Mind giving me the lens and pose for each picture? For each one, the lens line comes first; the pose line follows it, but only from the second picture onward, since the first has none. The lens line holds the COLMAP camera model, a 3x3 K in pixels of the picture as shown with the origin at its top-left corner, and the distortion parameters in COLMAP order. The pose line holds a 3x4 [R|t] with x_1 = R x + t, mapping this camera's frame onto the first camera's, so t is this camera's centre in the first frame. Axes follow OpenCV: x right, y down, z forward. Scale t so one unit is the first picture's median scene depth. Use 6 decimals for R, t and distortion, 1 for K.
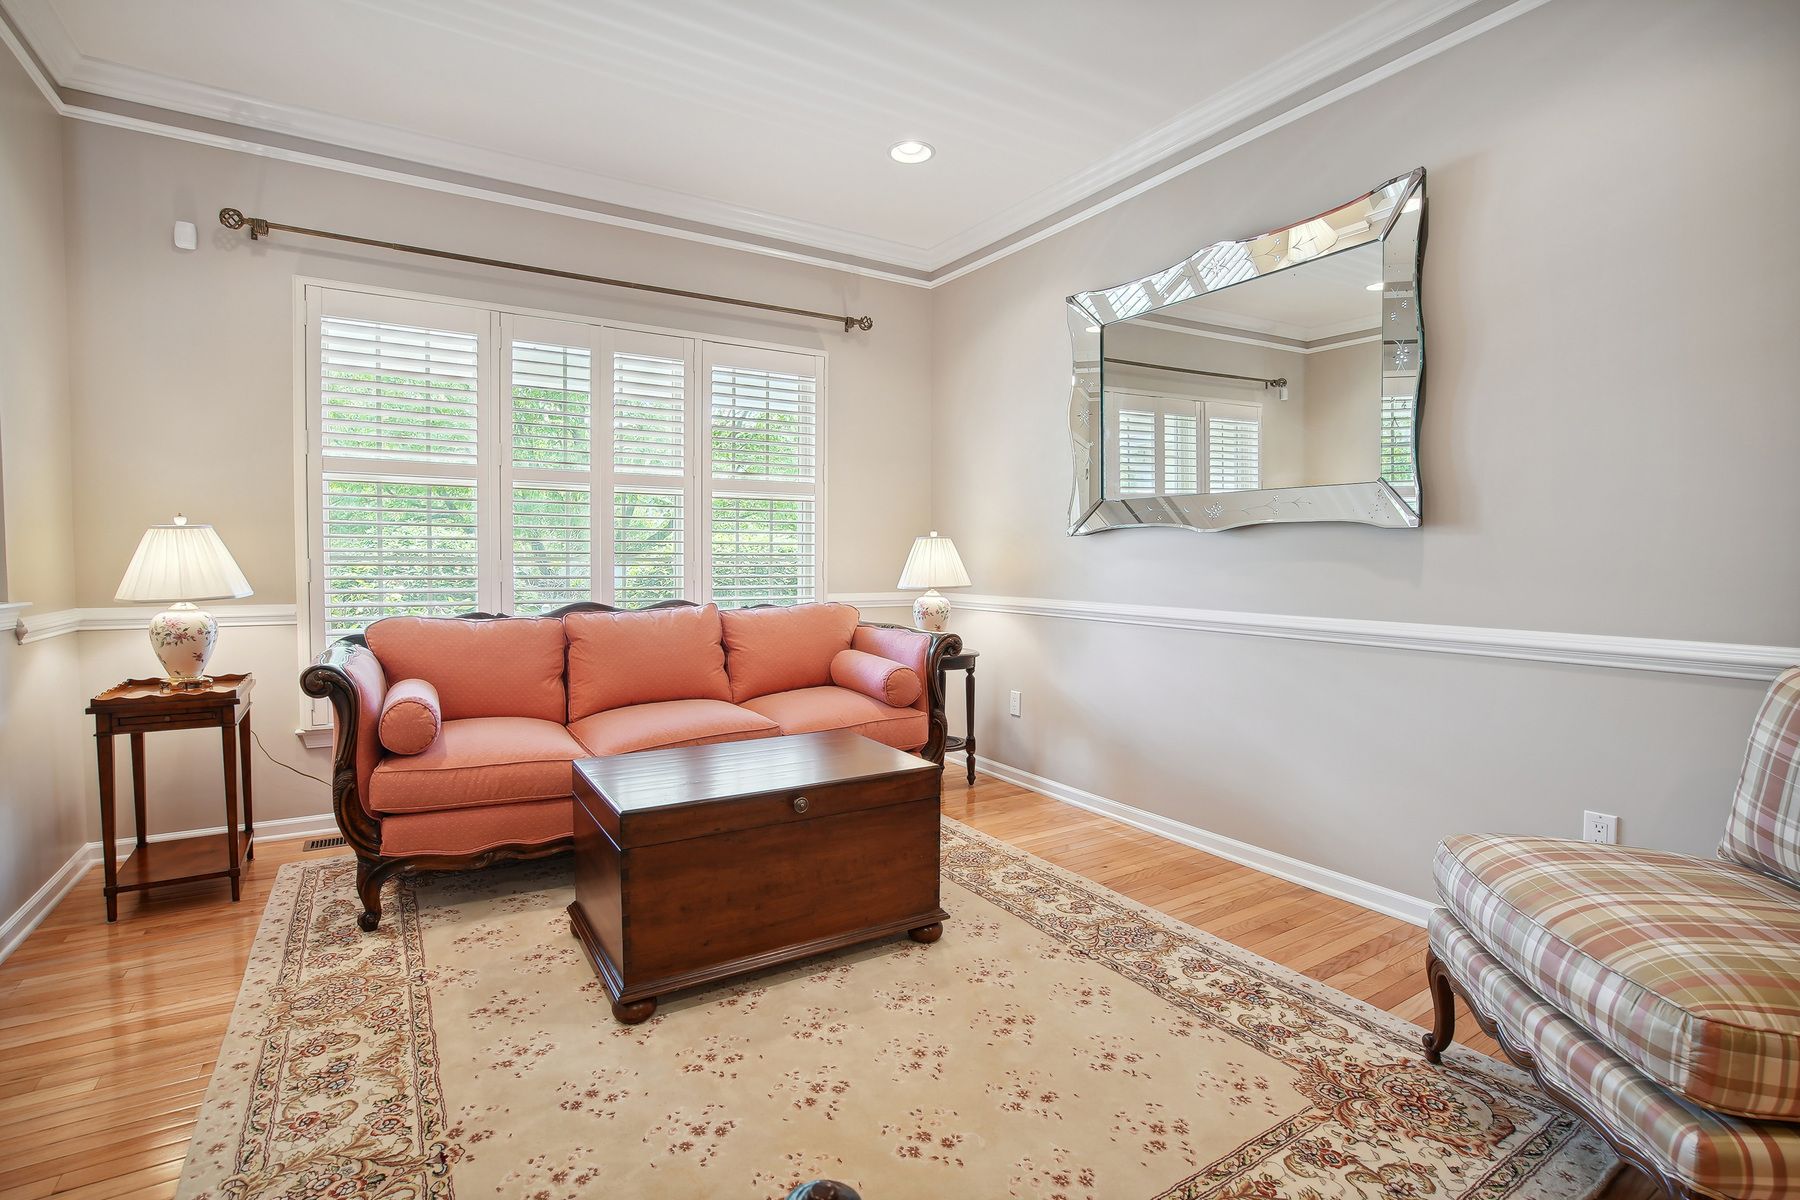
lens RADIAL K [[865.0, 0, 902.3], [0, 865.0, 603.4], [0, 0, 1]] dist [-0.037860, 0.007872]
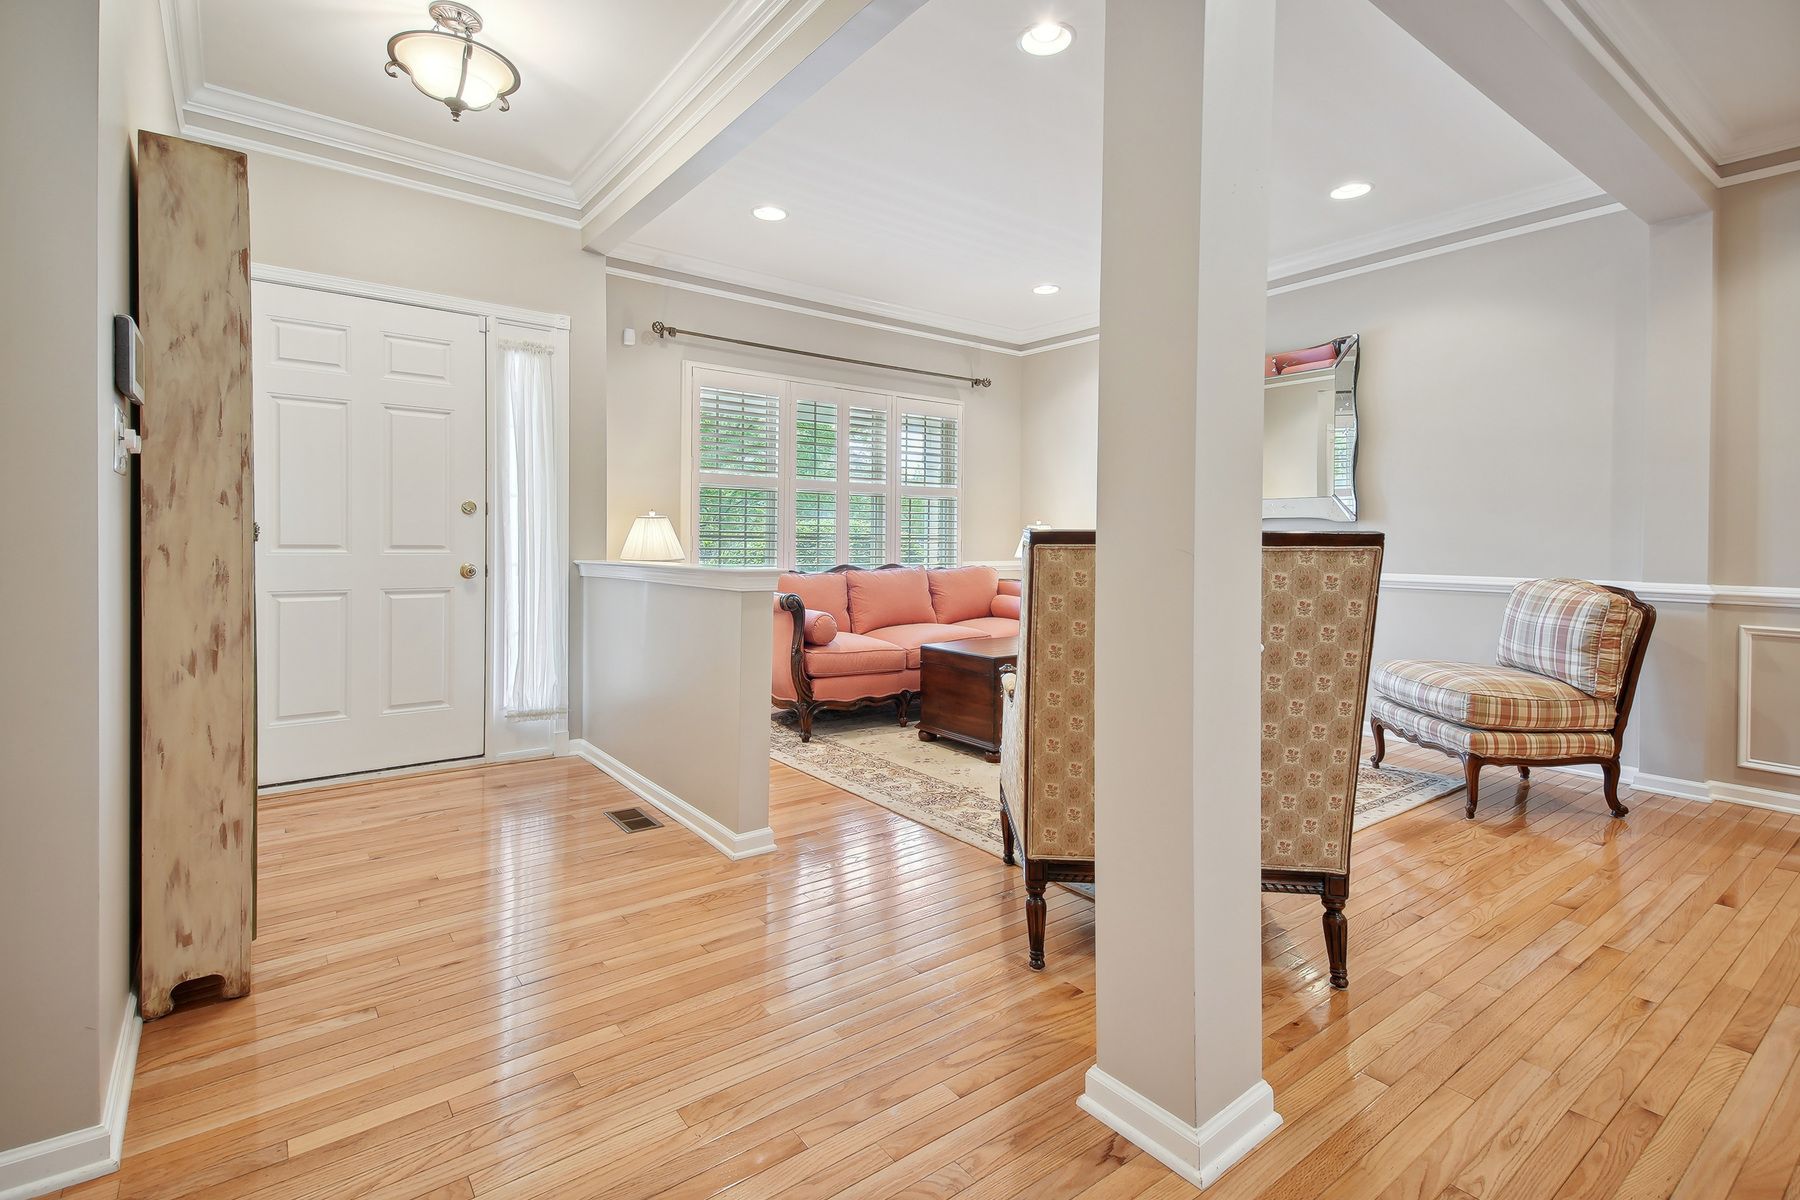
lens RADIAL K [[865.0, 0, 866.3], [0, 865.0, 558.3], [0, 0, 1]] dist [-0.037860, 0.007872]
pose [[0.997354, 0.002857, 0.072639, -0.619554], [-0.000643, 0.999535, -0.030487, 0.050696], [-0.072692, 0.030359, 0.996892, -0.825082]]
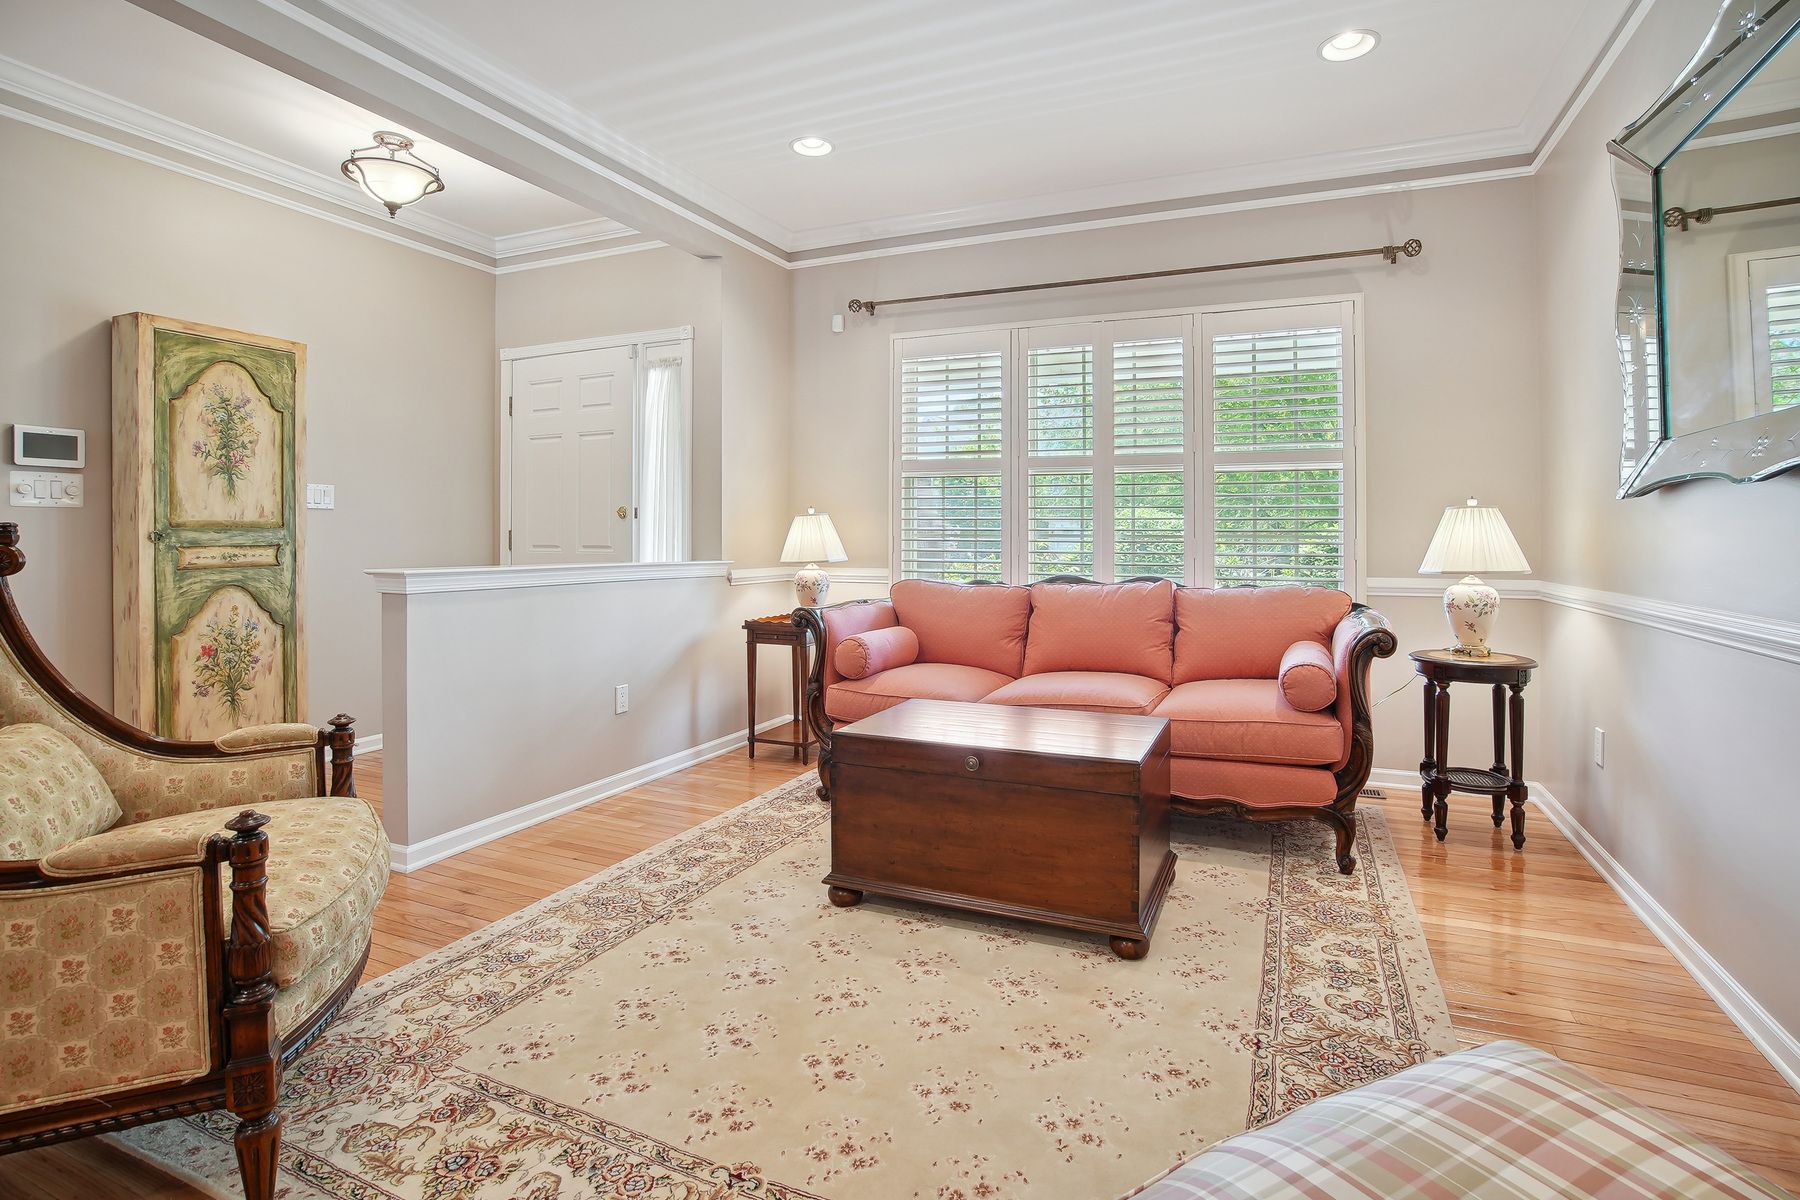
lens RADIAL K [[865.0, 0, 873.0], [0, 865.0, 536.5], [0, 0, 1]] dist [-0.037860, 0.007872]
pose [[0.560205, -0.001535, -0.828352, 0.580189], [-0.041204, 0.998709, -0.029716, -0.009873], [0.827328, 0.050779, 0.559419, 0.236918]]
